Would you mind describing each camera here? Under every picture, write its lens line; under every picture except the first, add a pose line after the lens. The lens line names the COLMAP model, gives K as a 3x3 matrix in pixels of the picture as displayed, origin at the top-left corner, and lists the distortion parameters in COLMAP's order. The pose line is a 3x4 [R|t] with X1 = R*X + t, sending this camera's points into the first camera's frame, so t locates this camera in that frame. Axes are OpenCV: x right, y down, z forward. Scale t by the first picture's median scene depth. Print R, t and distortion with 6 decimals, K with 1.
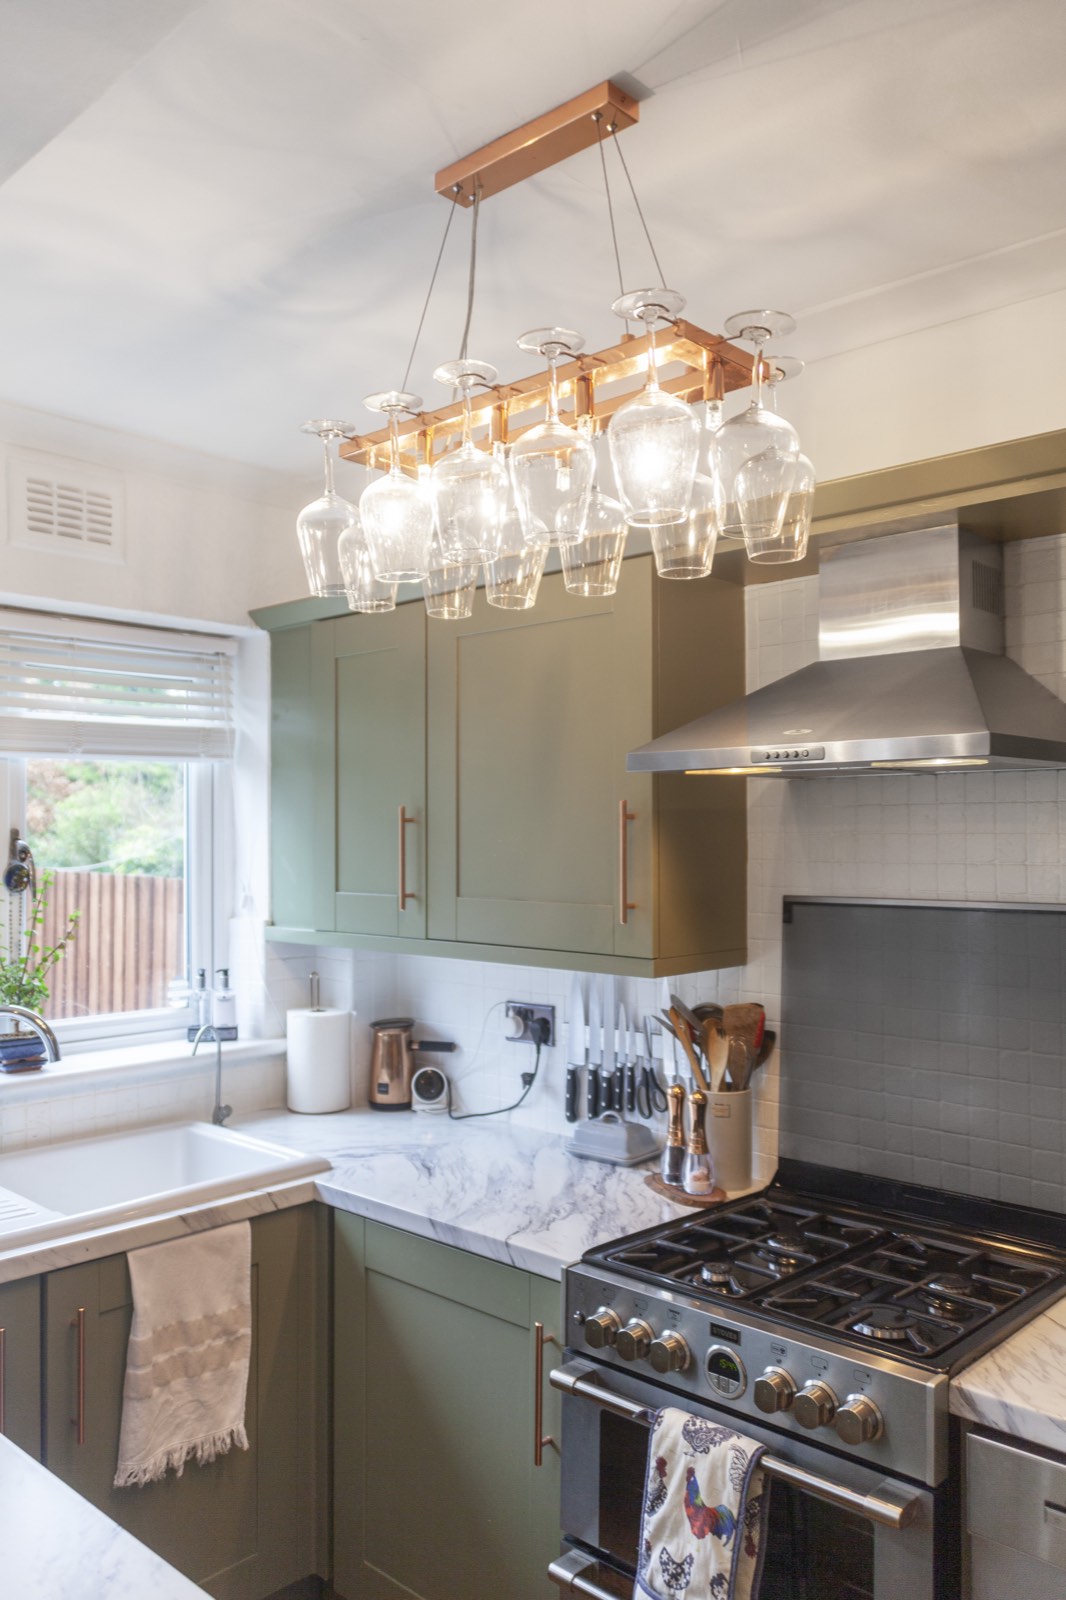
lens RADIAL K [[1228.7, 0, 533.0], [0, 1228.7, 800.0], [0, 0, 1]] dist [0.000781, -0.008131]
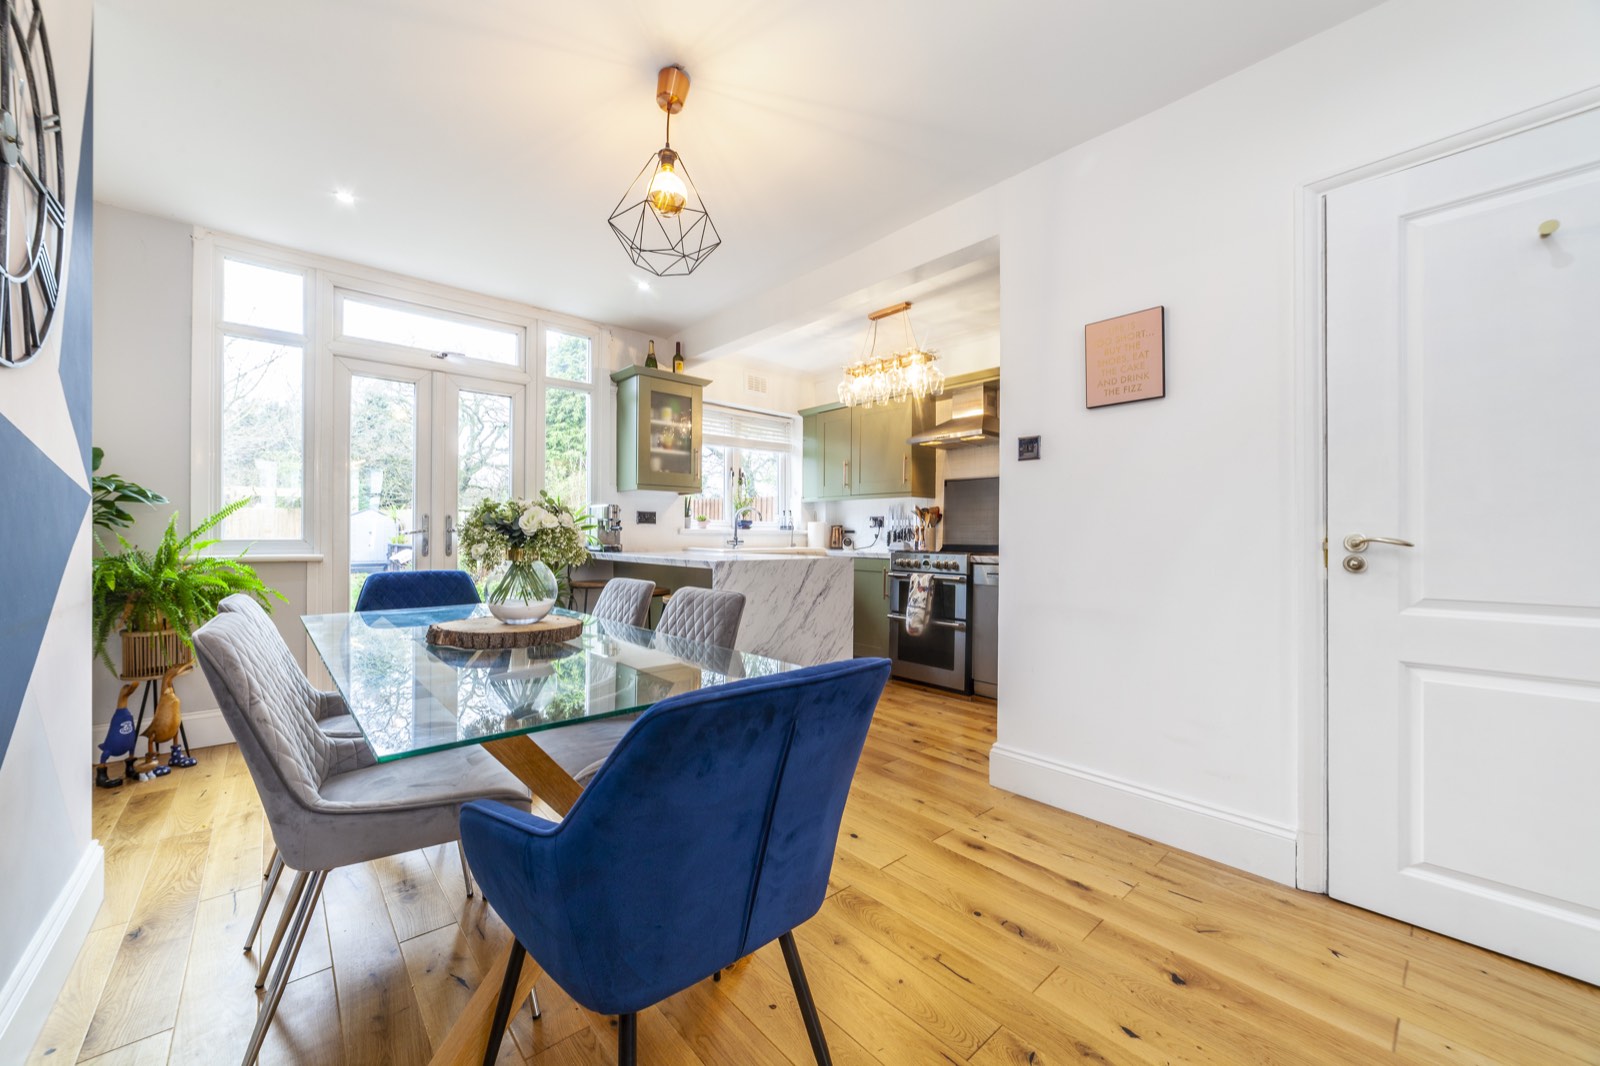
lens RADIAL K [[607.4, 0, 788.5], [0, 607.4, 528.7], [0, 0, 1]] dist [-0.028540, 0.010257]
pose [[0.995489, 0.009364, -0.094416, -0.118420], [-0.007754, 0.999818, 0.017408, 0.218181], [0.094561, -0.016597, 0.995381, -1.056124]]
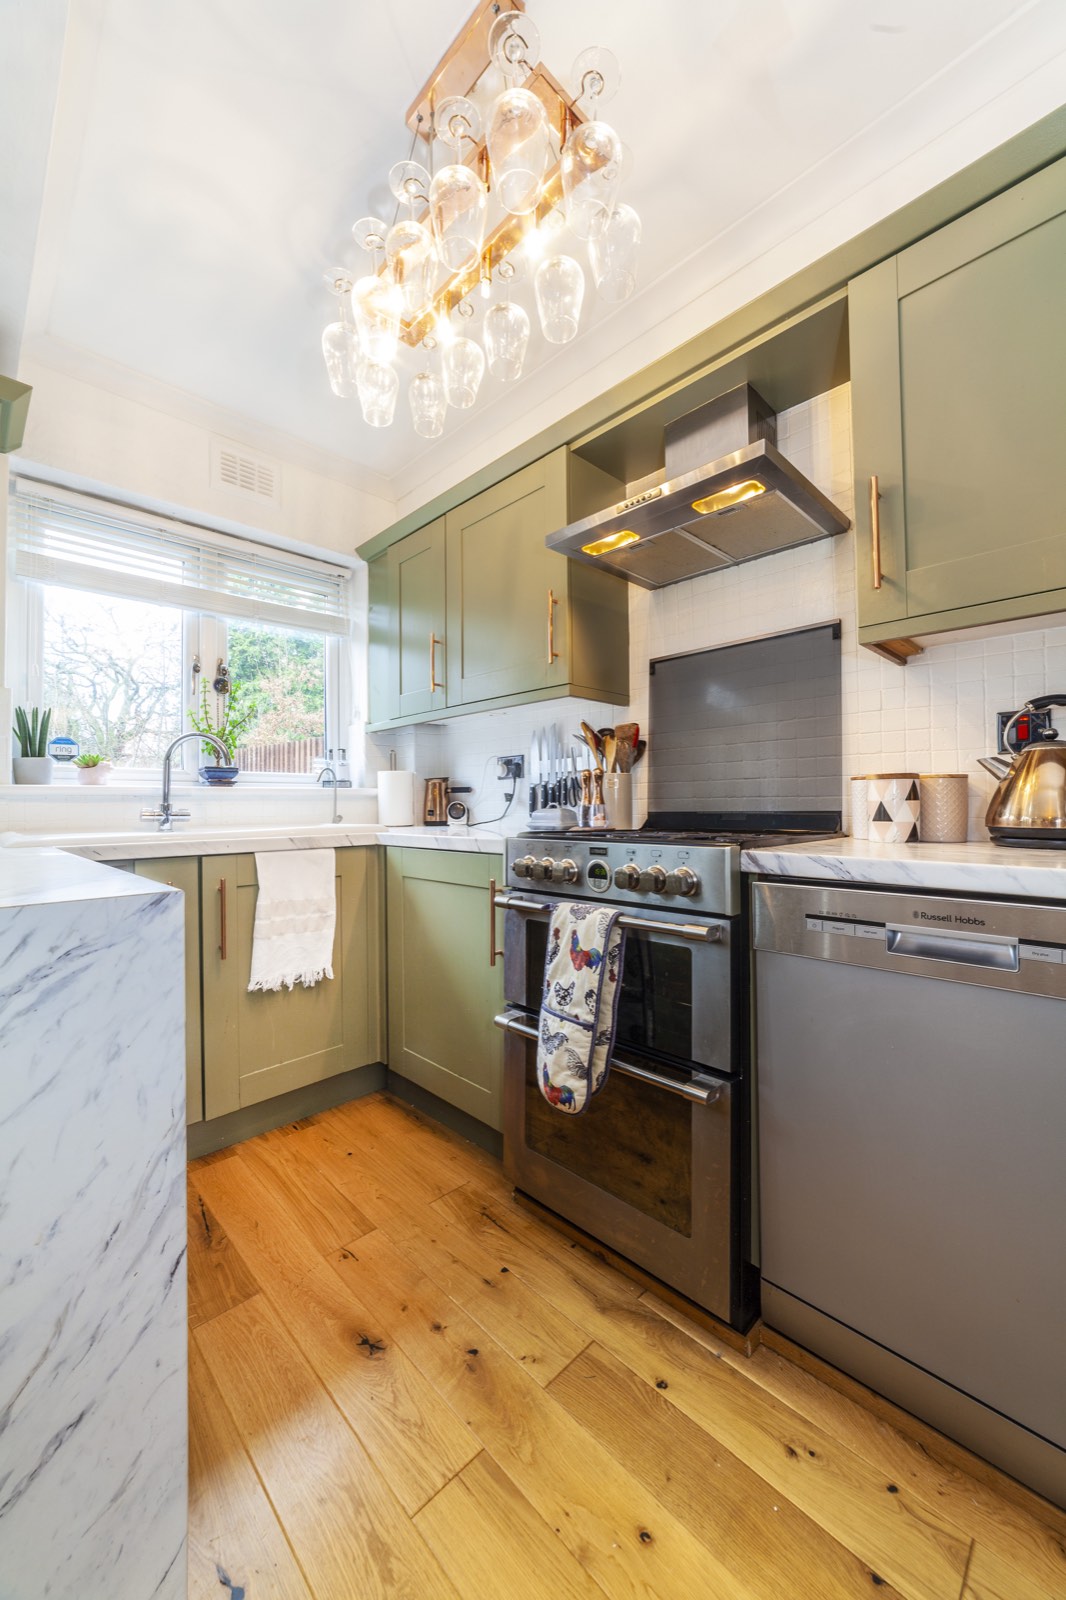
lens RADIAL K [[607.4, 0, 536.9], [0, 607.4, 790.2], [0, 0, 1]] dist [-0.028540, 0.010257]
pose [[0.999494, -0.007894, -0.030818, 0.077745], [0.008047, 0.999956, 0.004850, 0.266540], [0.030778, -0.005095, 0.999513, 0.175062]]
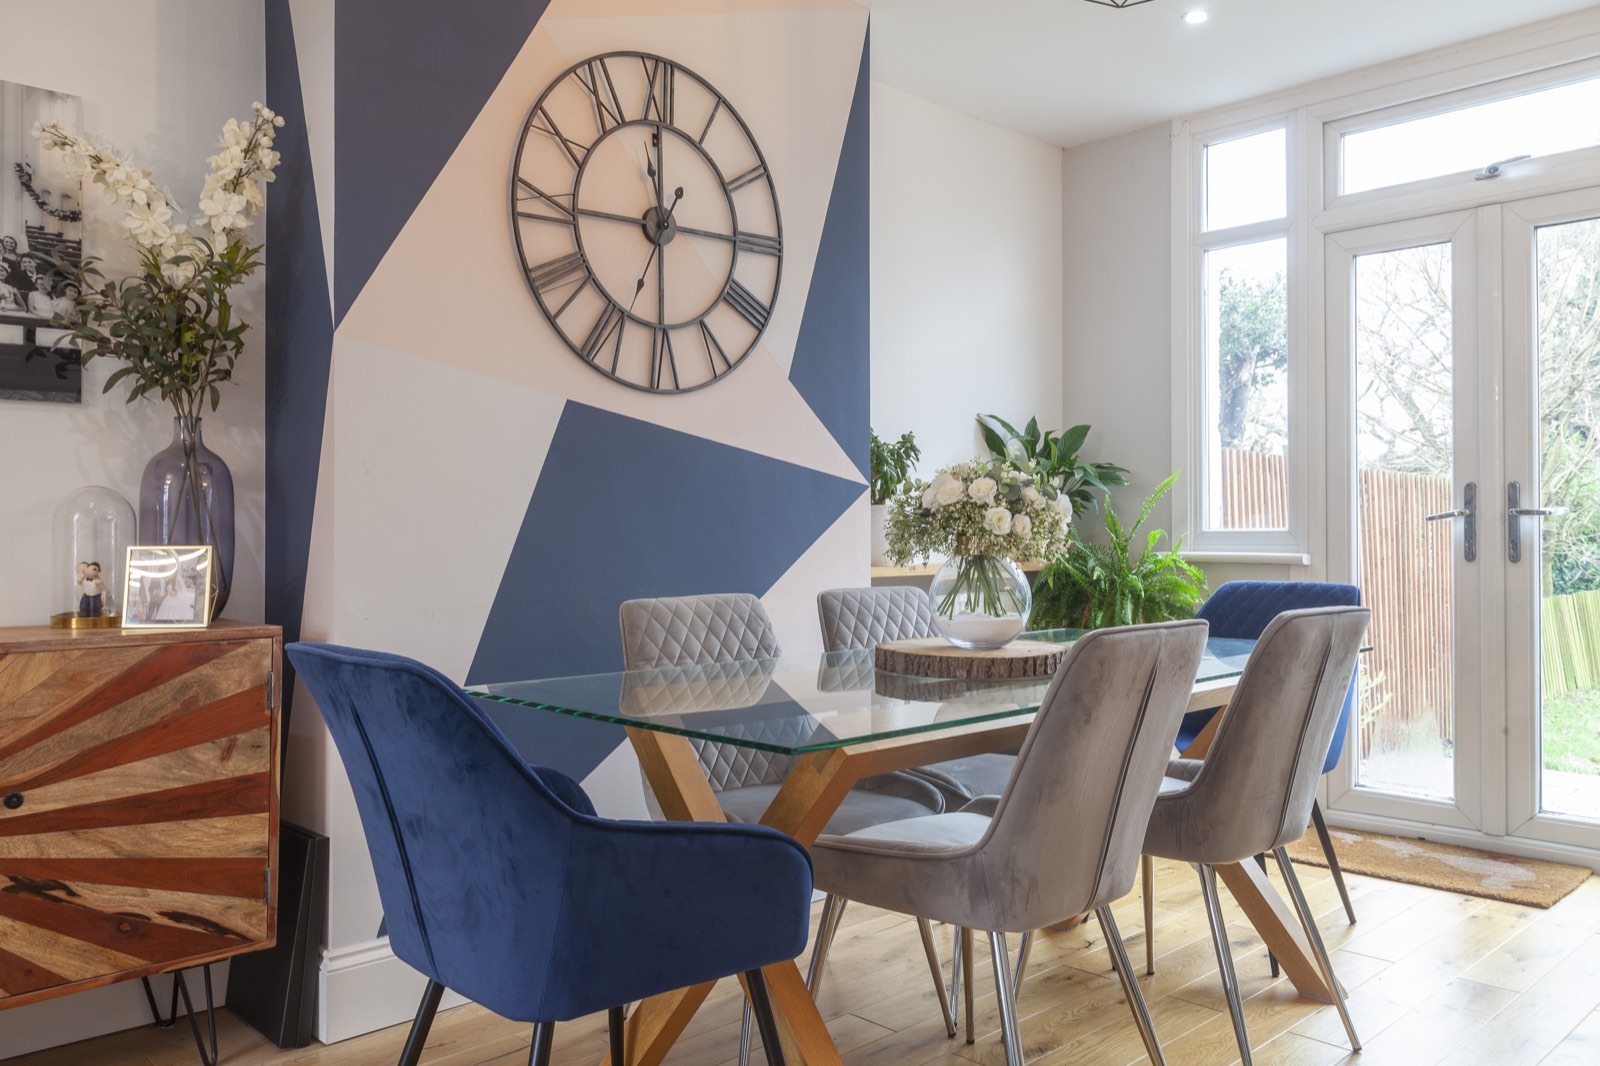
lens RADIAL K [[1228.7, 0, 807.2], [0, 1228.7, 526.2], [0, 0, 1]] dist [0.000781, -0.008131]
pose [[-0.044445, 0.003485, -0.999006, 0.523453], [0.024621, 0.999694, 0.002392, 0.245026], [0.998708, -0.024490, -0.044518, -0.421338]]
